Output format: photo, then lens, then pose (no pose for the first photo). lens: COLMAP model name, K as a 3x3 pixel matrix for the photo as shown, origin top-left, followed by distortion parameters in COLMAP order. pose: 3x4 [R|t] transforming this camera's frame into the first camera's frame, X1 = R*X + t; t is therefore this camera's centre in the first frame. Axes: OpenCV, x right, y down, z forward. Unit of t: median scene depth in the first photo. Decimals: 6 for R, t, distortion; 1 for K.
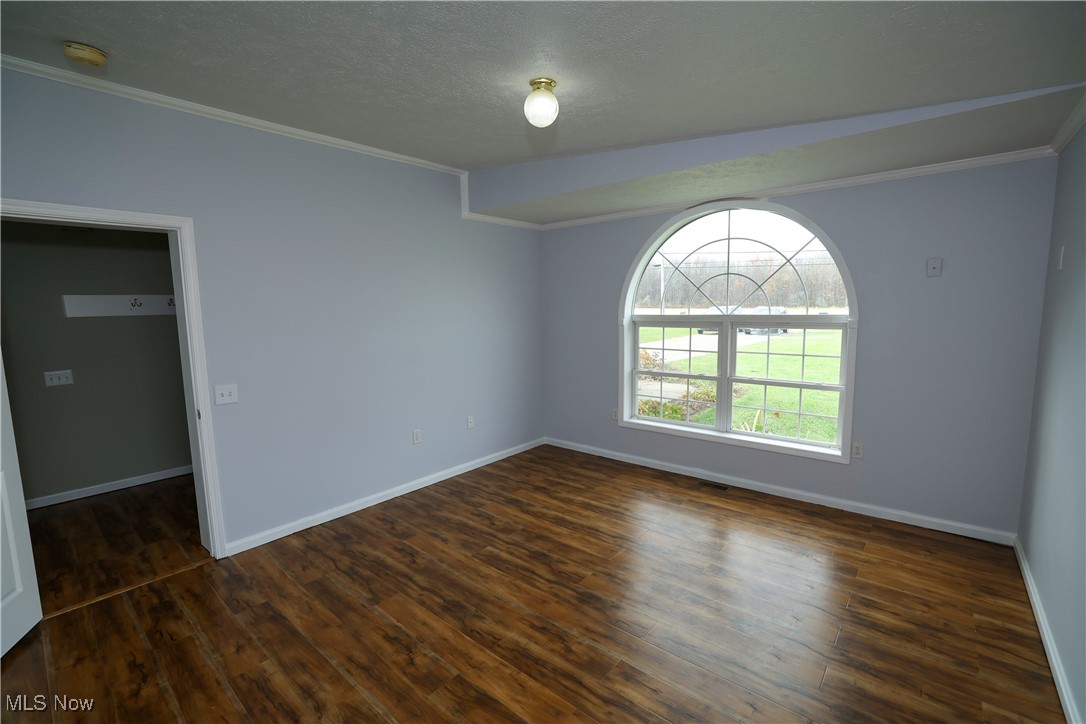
lens RADIAL K [[462.2, 0, 553.0], [0, 462.2, 360.6], [0, 0, 1]] dist [-0.050161, 0.017006]
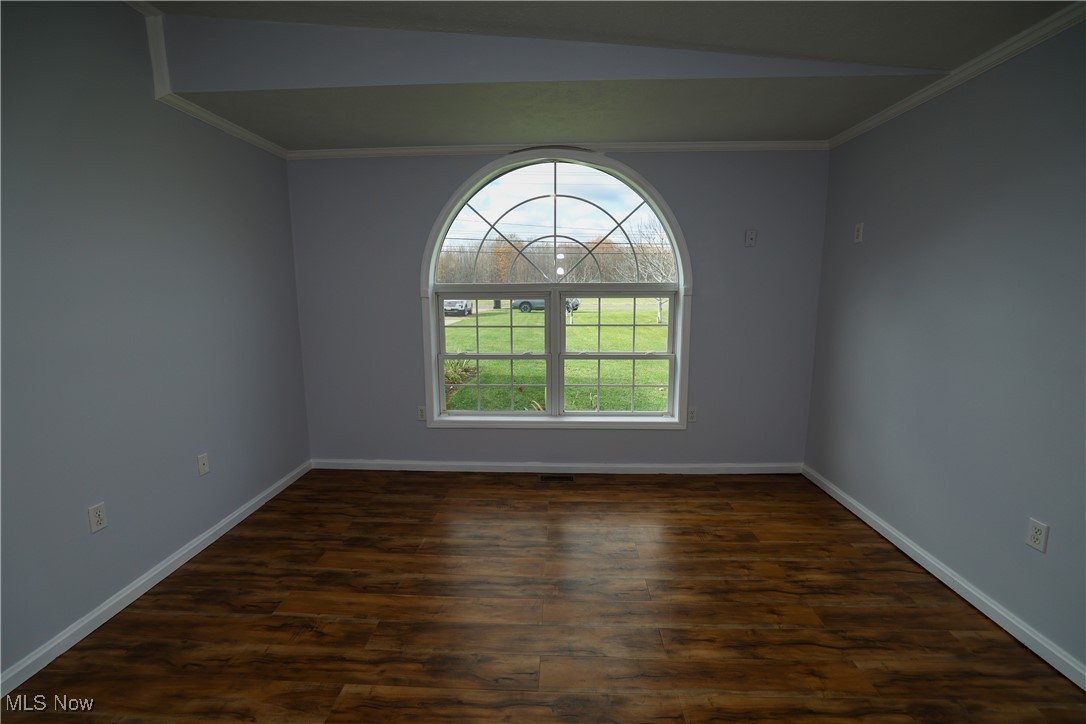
lens RADIAL K [[462.2, 0, 553.0], [0, 462.2, 360.6], [0, 0, 1]] dist [-0.050161, 0.017006]
pose [[0.800726, -0.083734, 0.593150, -0.175153], [0.061423, 0.996440, 0.057748, -0.003785], [-0.595874, -0.009807, 0.803018, 0.316620]]
